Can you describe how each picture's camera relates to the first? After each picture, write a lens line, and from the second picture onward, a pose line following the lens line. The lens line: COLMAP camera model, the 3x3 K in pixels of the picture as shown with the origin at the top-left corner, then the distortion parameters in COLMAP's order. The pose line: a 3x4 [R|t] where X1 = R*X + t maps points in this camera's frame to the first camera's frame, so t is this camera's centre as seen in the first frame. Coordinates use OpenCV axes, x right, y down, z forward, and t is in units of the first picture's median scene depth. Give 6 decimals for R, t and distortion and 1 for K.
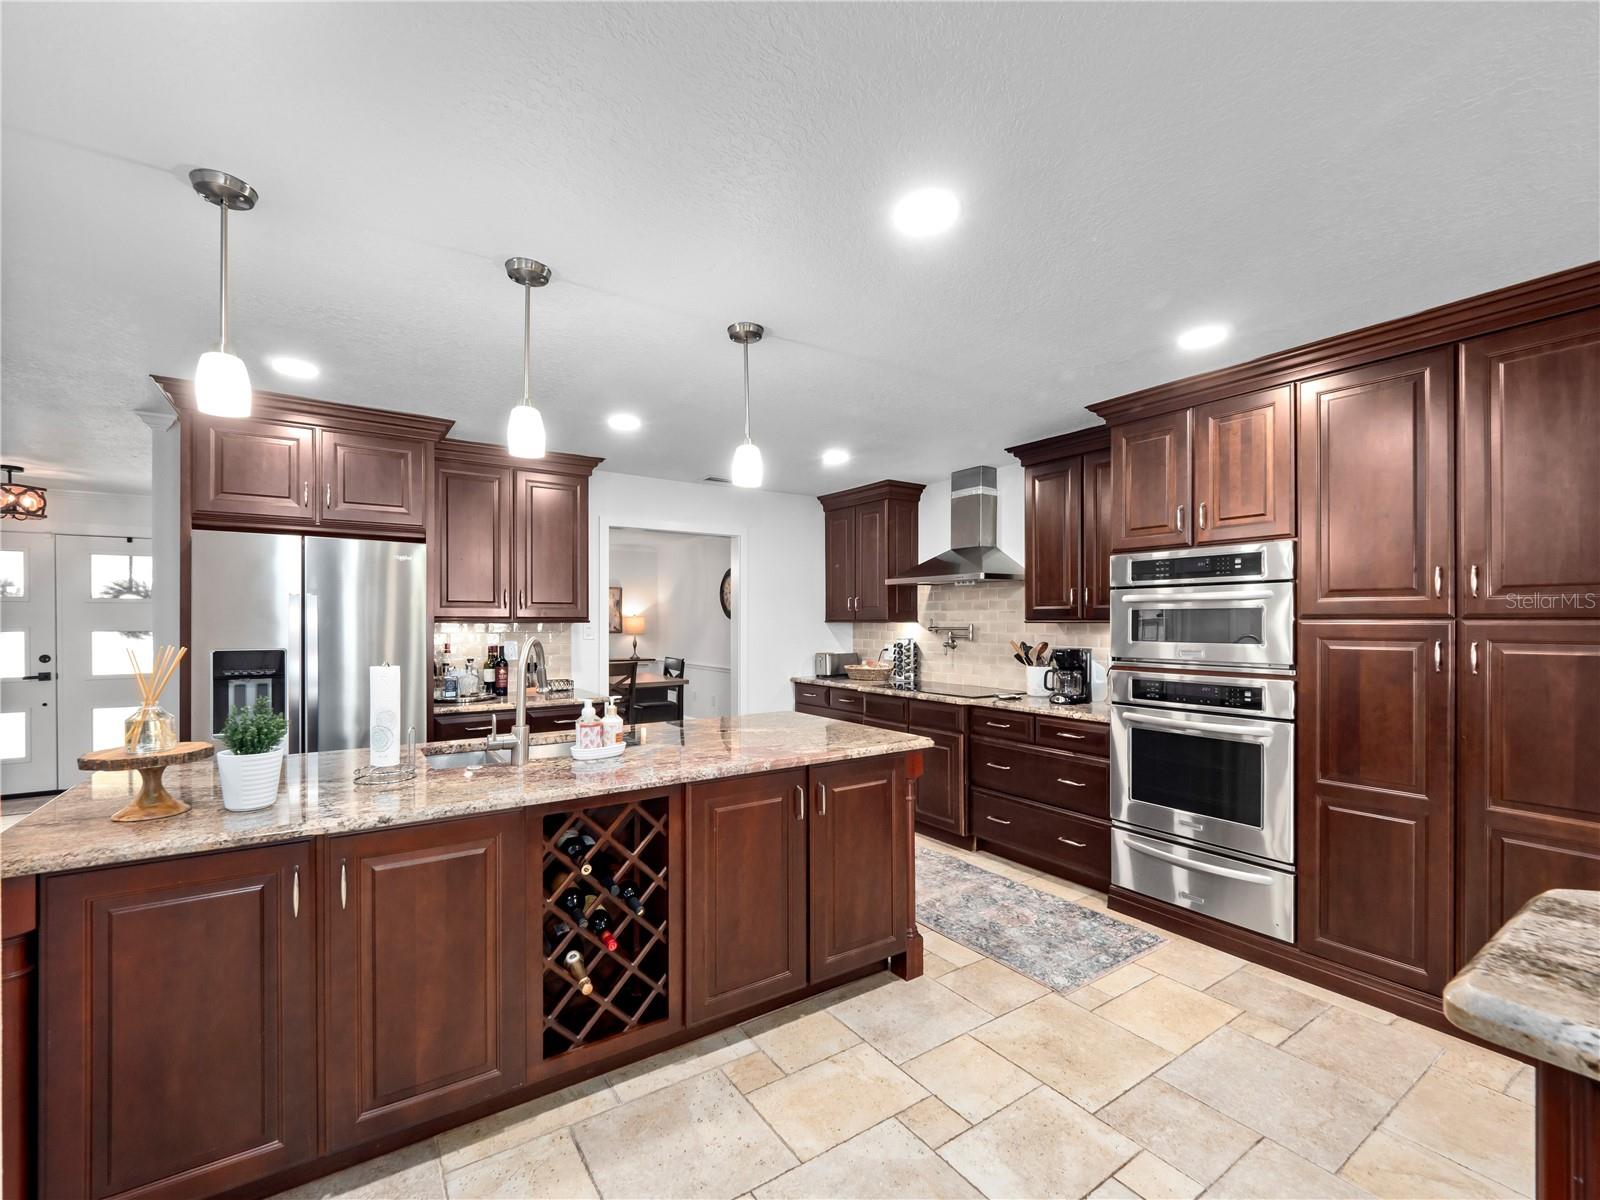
lens RADIAL K [[684.0, 0, 787.4], [0, 684.0, 613.9], [0, 0, 1]] dist [-0.003376, -0.001322]
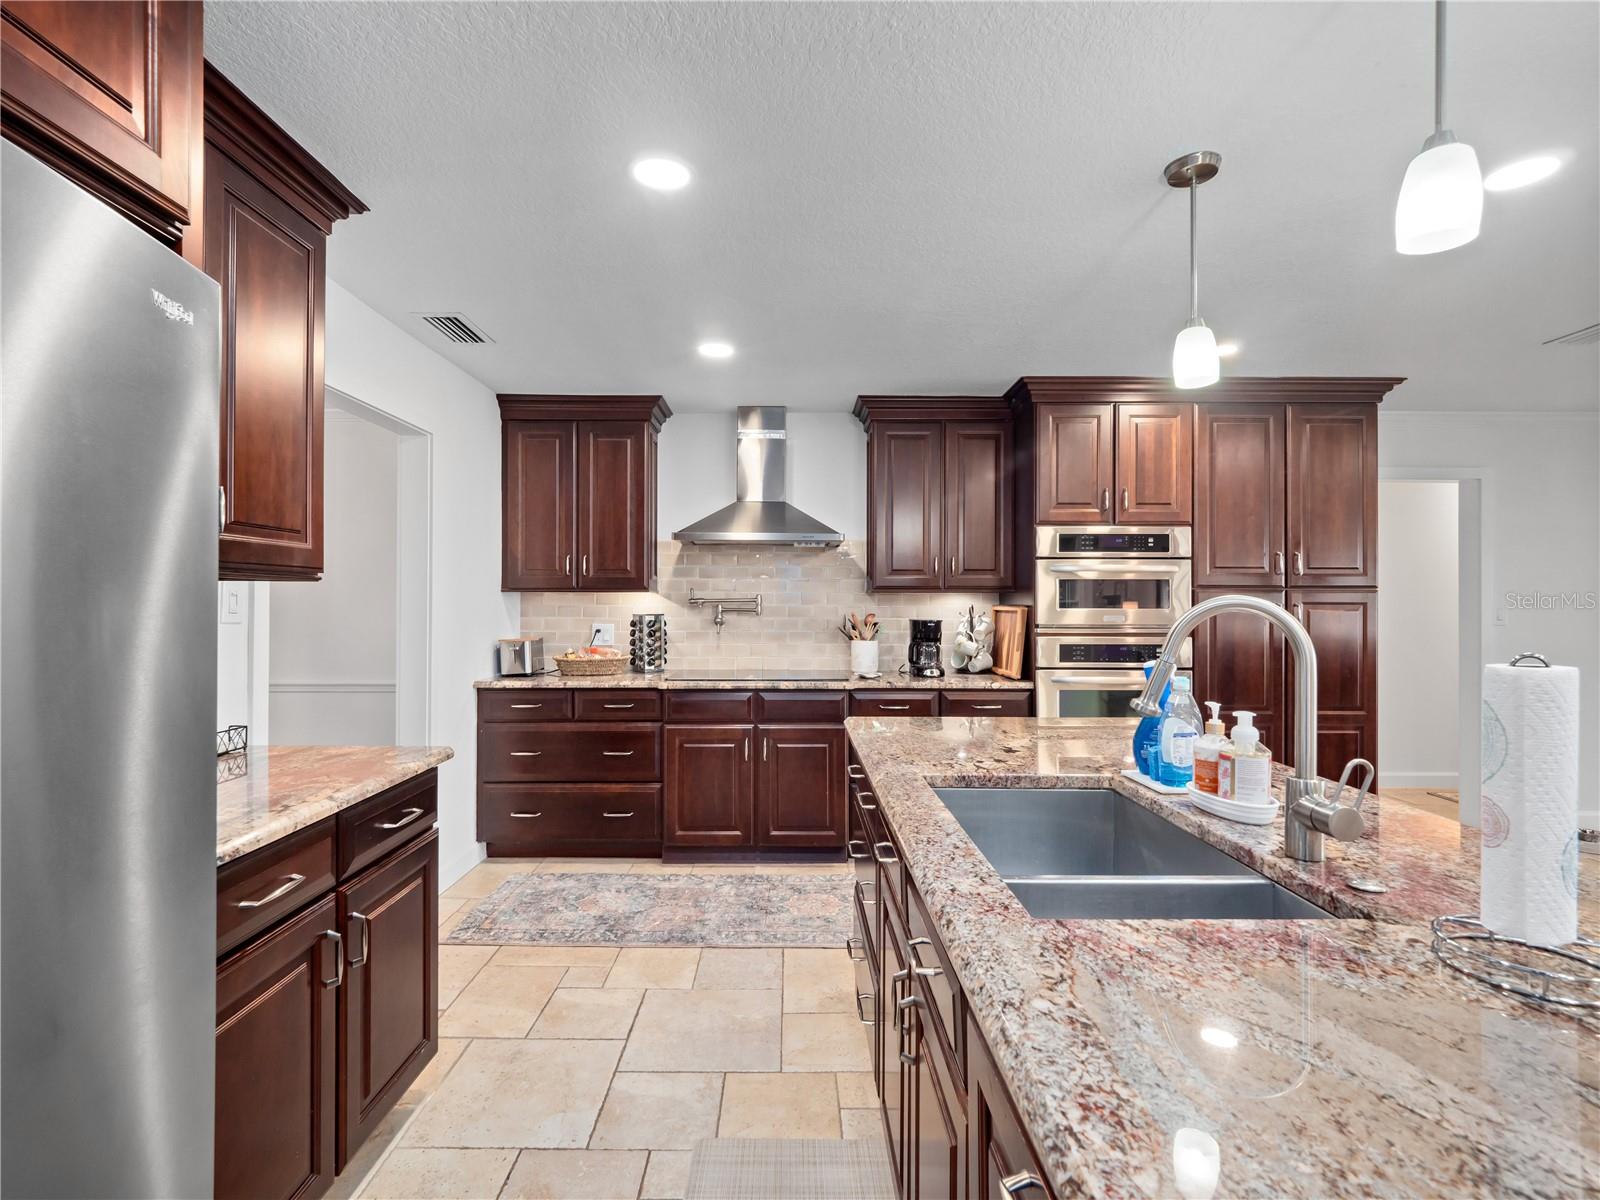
lens RADIAL K [[755.6, 0, 785.5], [0, 755.6, 595.9], [0, 0, 1]] dist [0.001137, -0.000520]
pose [[0.552134, 0.008286, 0.833714, -0.455550], [-0.010765, 0.999938, -0.002809, 0.017737], [-0.833686, -0.007424, 0.552189, 0.450759]]
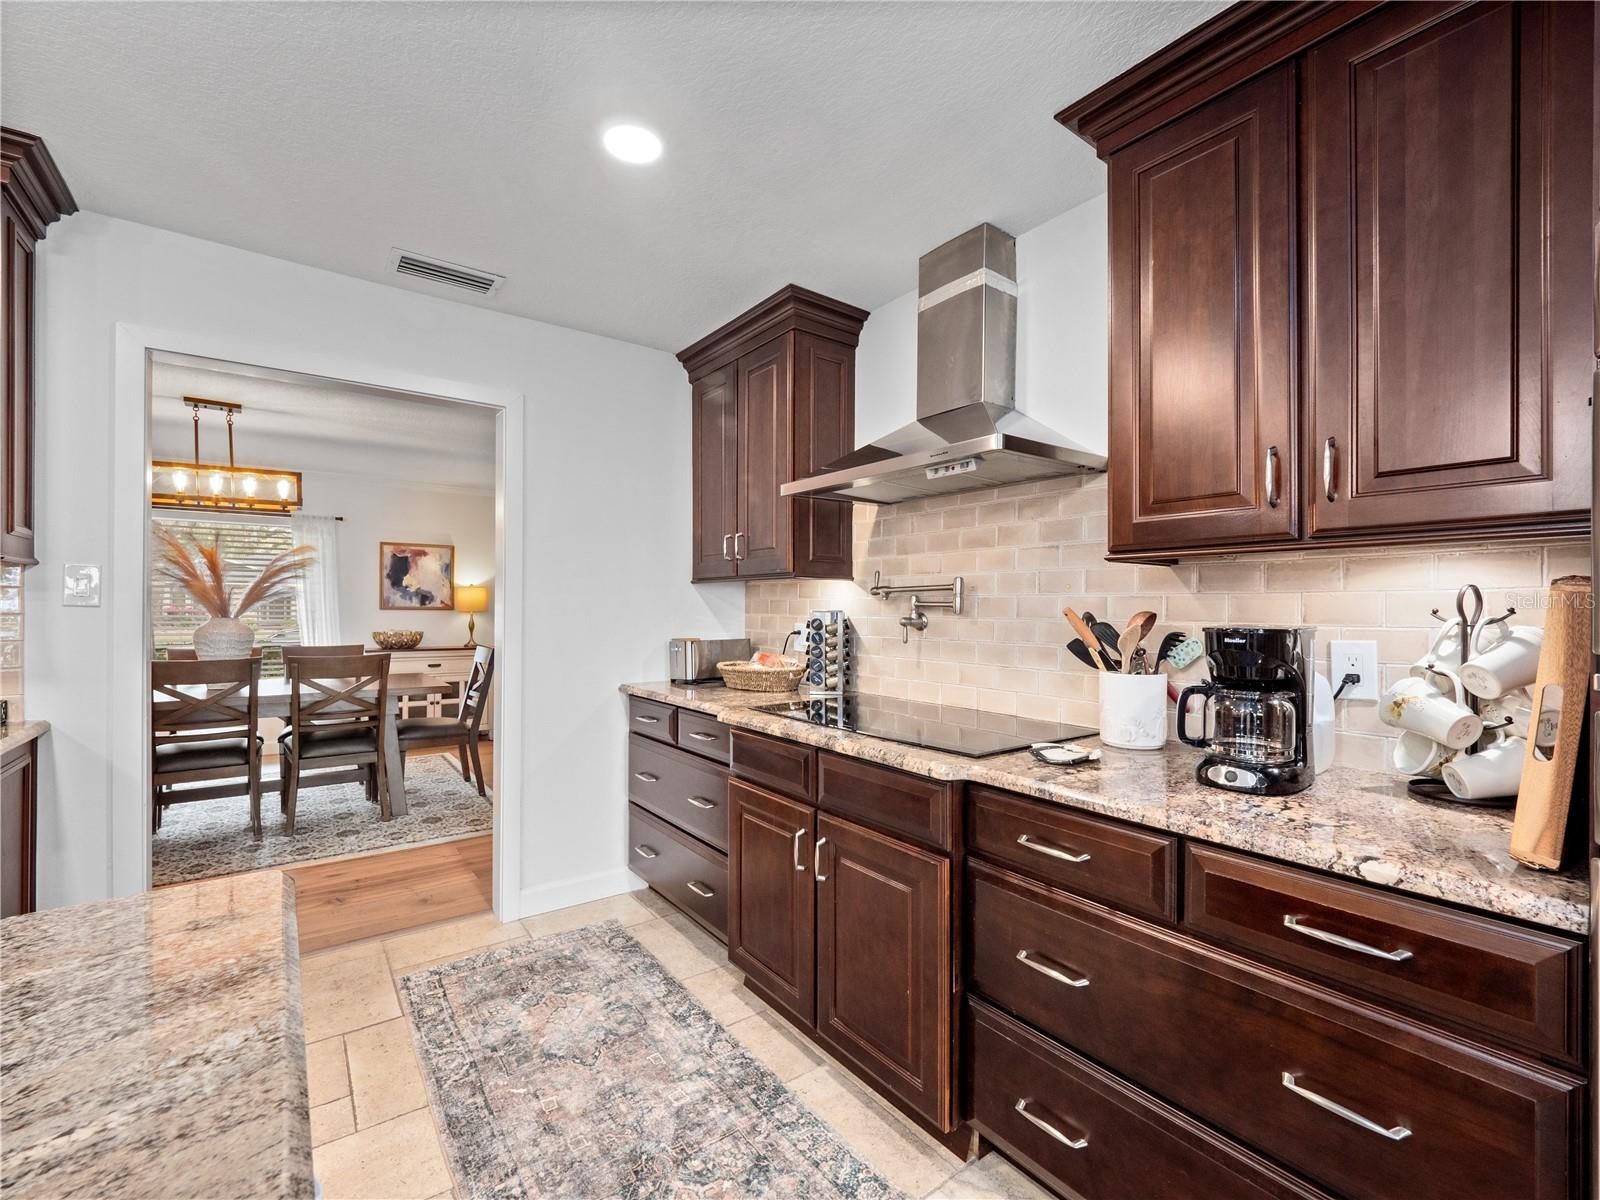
lens RADIAL K [[684.0, 0, 796.5], [0, 684.0, 605.3], [0, 0, 1]] dist [-0.003376, -0.001322]
pose [[0.997960, 0.003240, 0.063758, 0.122816], [-0.003779, 0.999958, 0.008336, 0.029207], [-0.063728, -0.008560, 0.997931, 0.517441]]
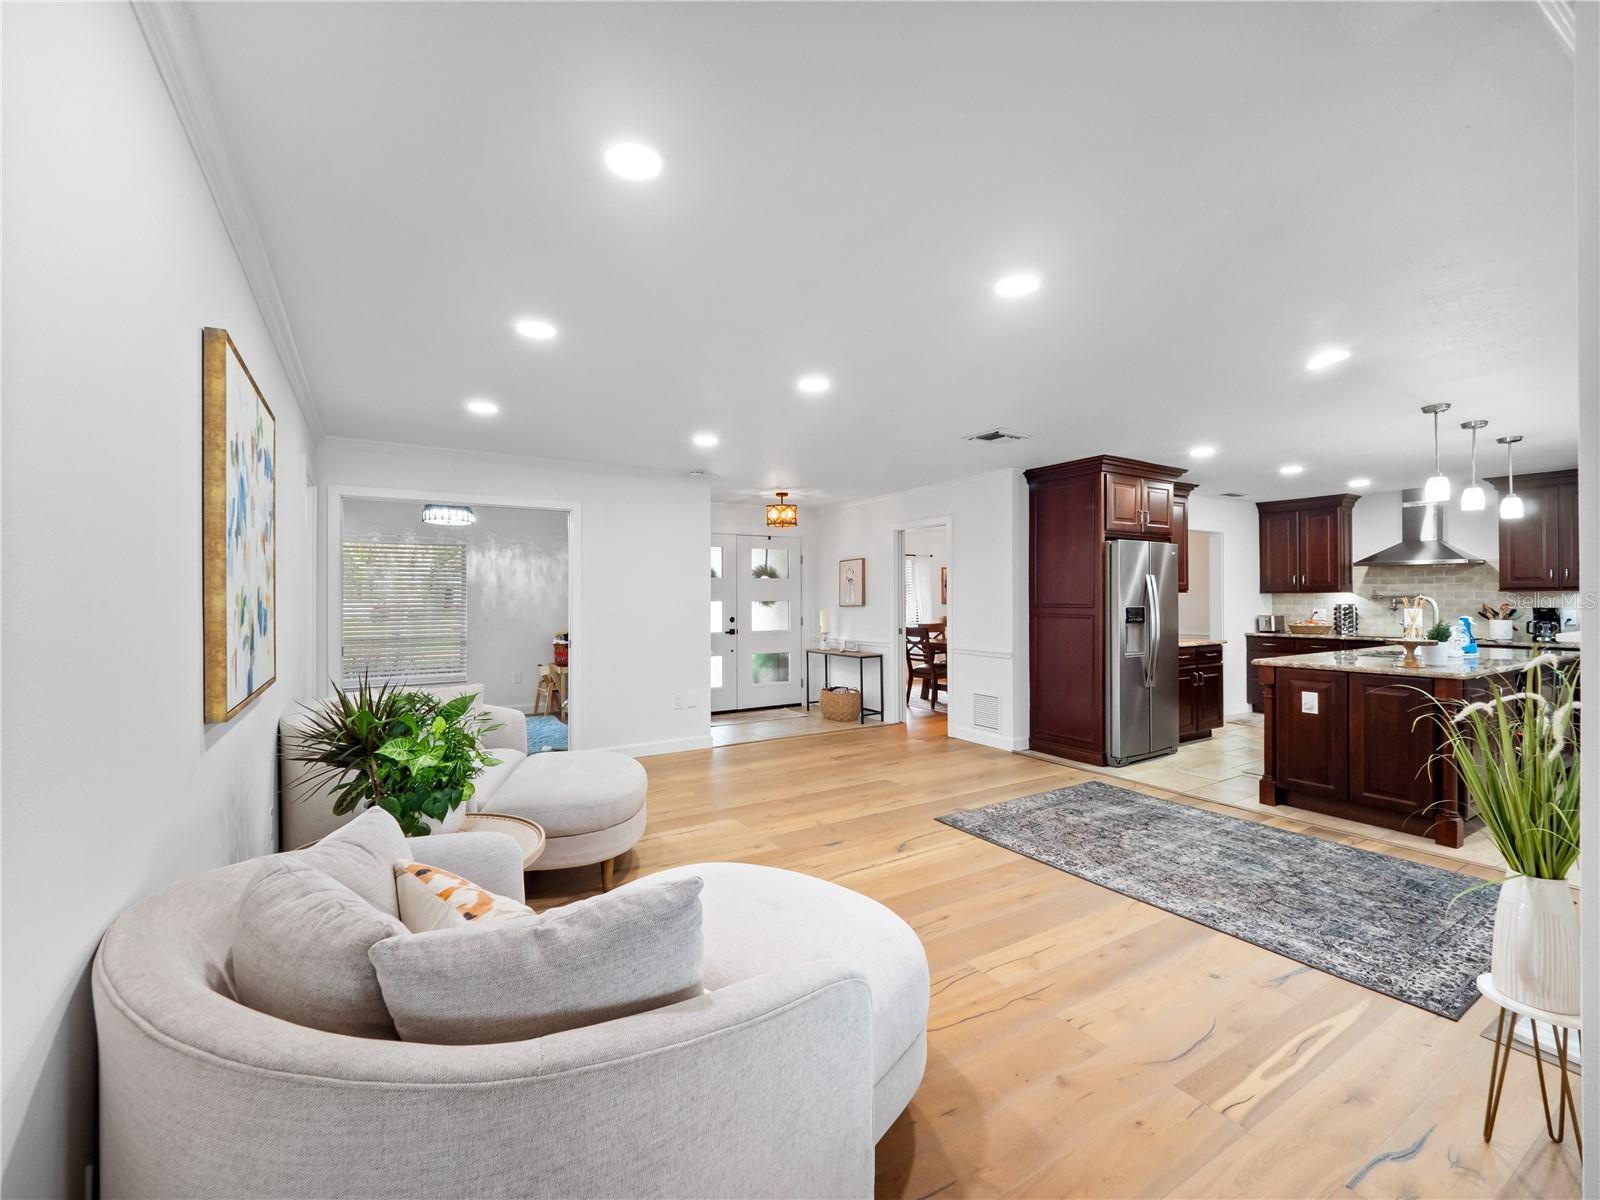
lens RADIAL K [[684.0, 0, 790.3], [0, 684.0, 590.1], [0, 0, 1]] dist [-0.003376, -0.001322]
pose [[0.999037, -0.003659, -0.043713, -0.977791], [0.003594, 0.999992, -0.001558, 0.005588], [0.043718, 0.001399, 0.999043, -0.498823]]
